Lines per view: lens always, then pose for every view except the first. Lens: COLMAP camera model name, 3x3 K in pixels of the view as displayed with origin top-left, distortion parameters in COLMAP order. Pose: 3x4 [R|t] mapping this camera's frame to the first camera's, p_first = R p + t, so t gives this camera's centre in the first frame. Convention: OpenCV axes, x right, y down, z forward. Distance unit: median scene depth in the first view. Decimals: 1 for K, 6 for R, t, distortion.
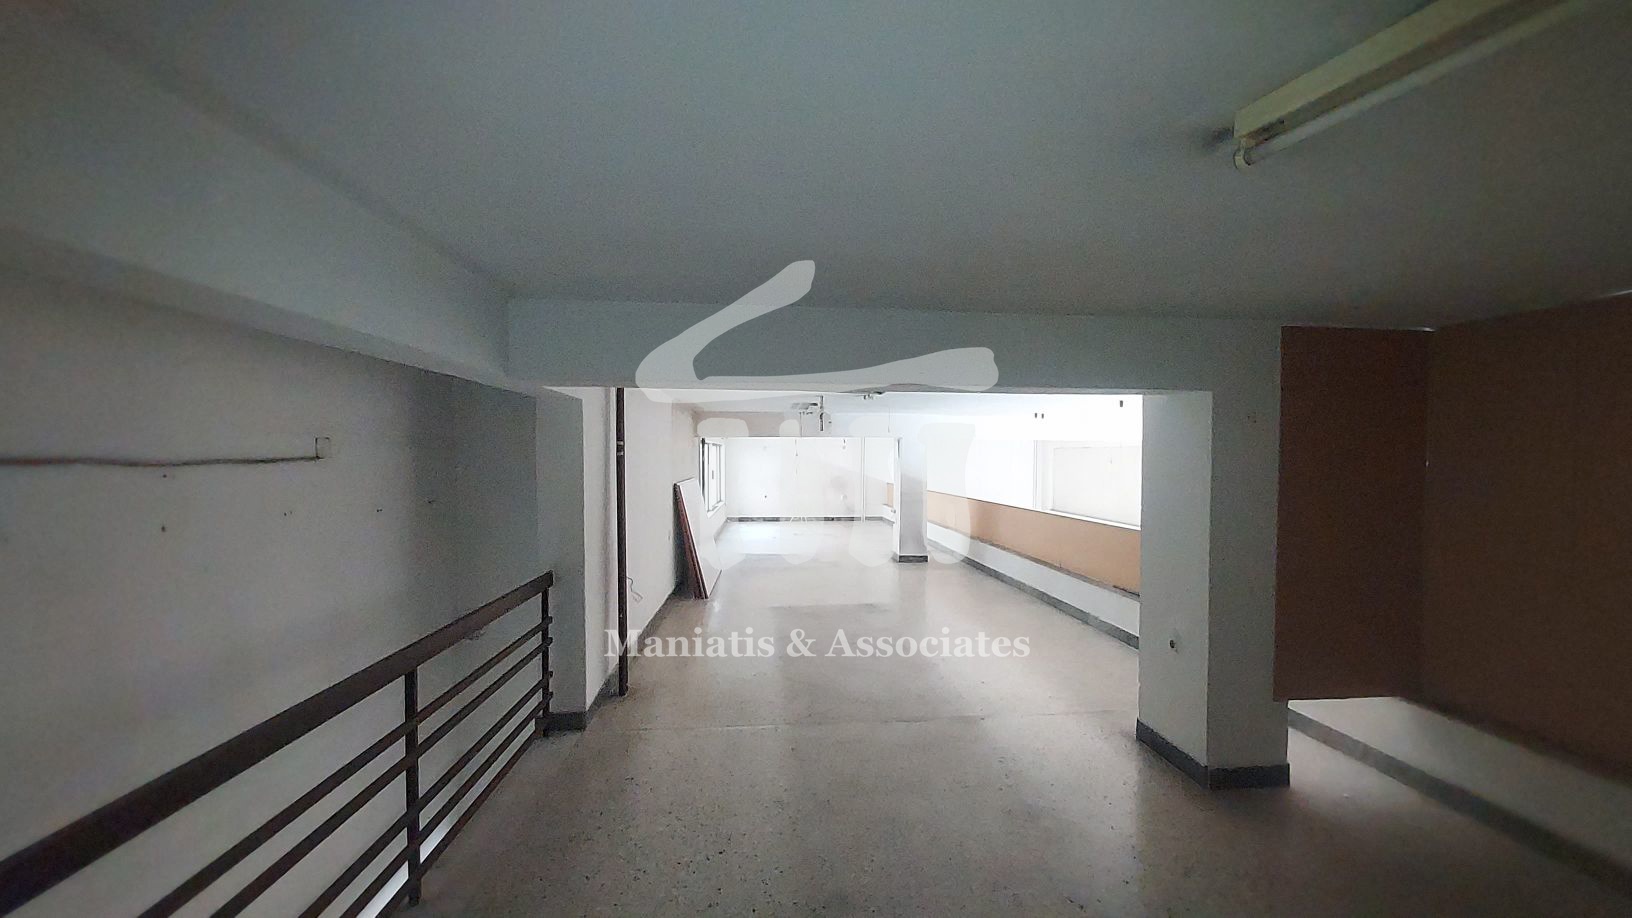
lens RADIAL K [[651.4, 0, 844.1], [0, 651.4, 476.3], [0, 0, 1]] dist [0.001075, -0.001384]
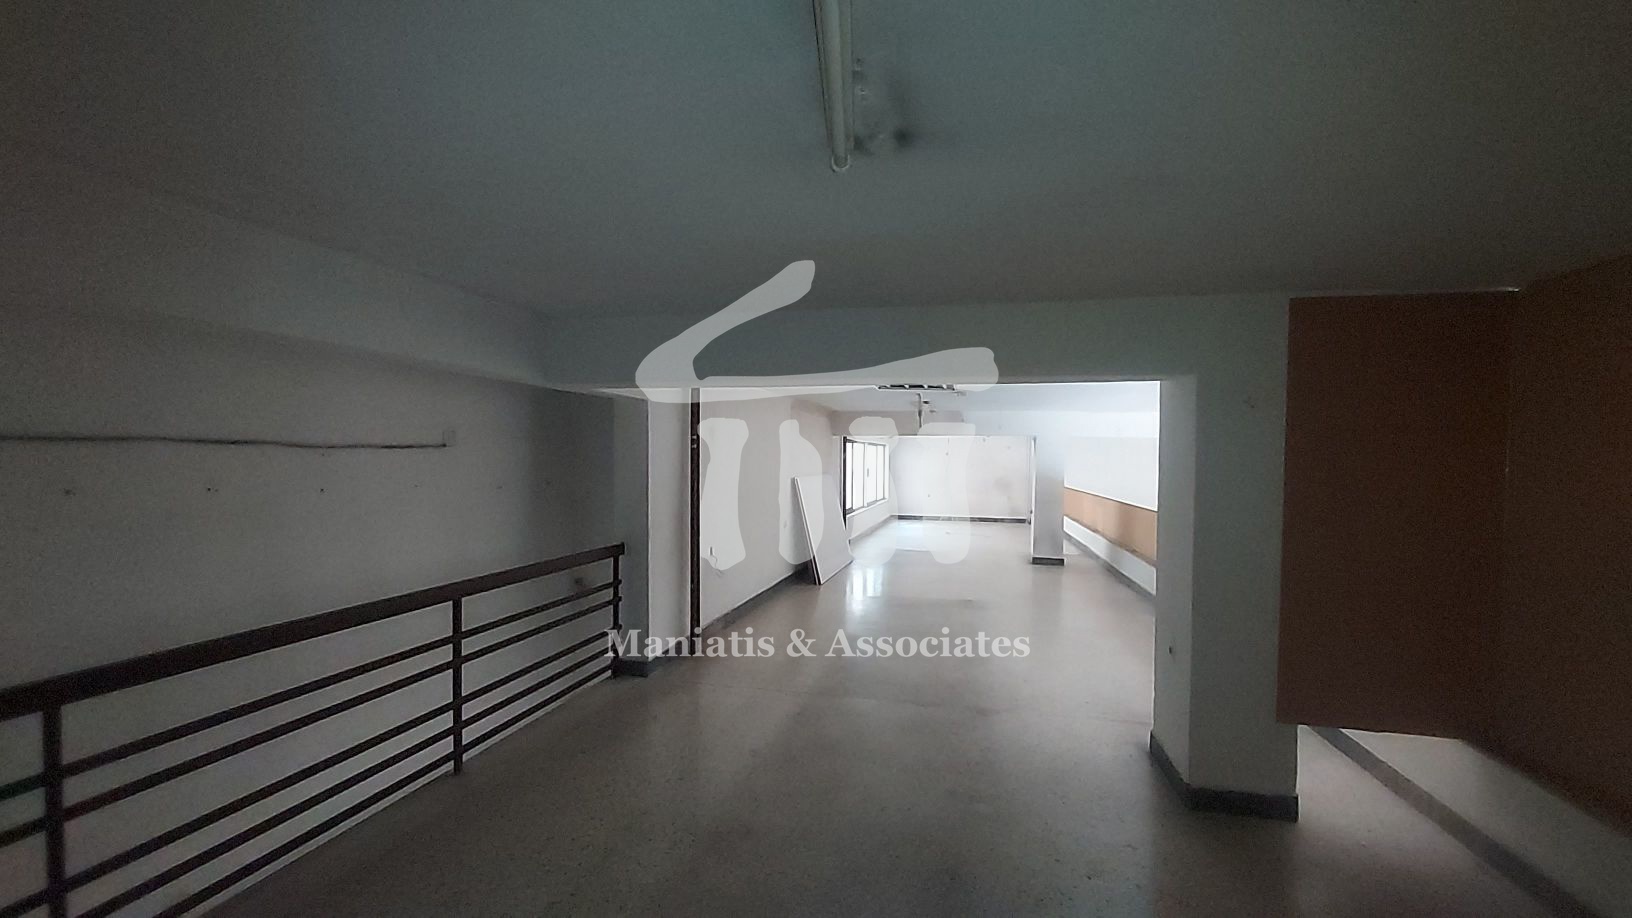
lens RADIAL K [[652.1, 0, 844.2], [0, 652.1, 477.6], [0, 0, 1]] dist [-0.001215, 0.000161]
pose [[0.950370, 0.015899, -0.310715, 0.315508], [-0.016353, 0.999866, 0.001144, 0.018203], [0.310691, 0.003994, 0.950503, -0.019482]]
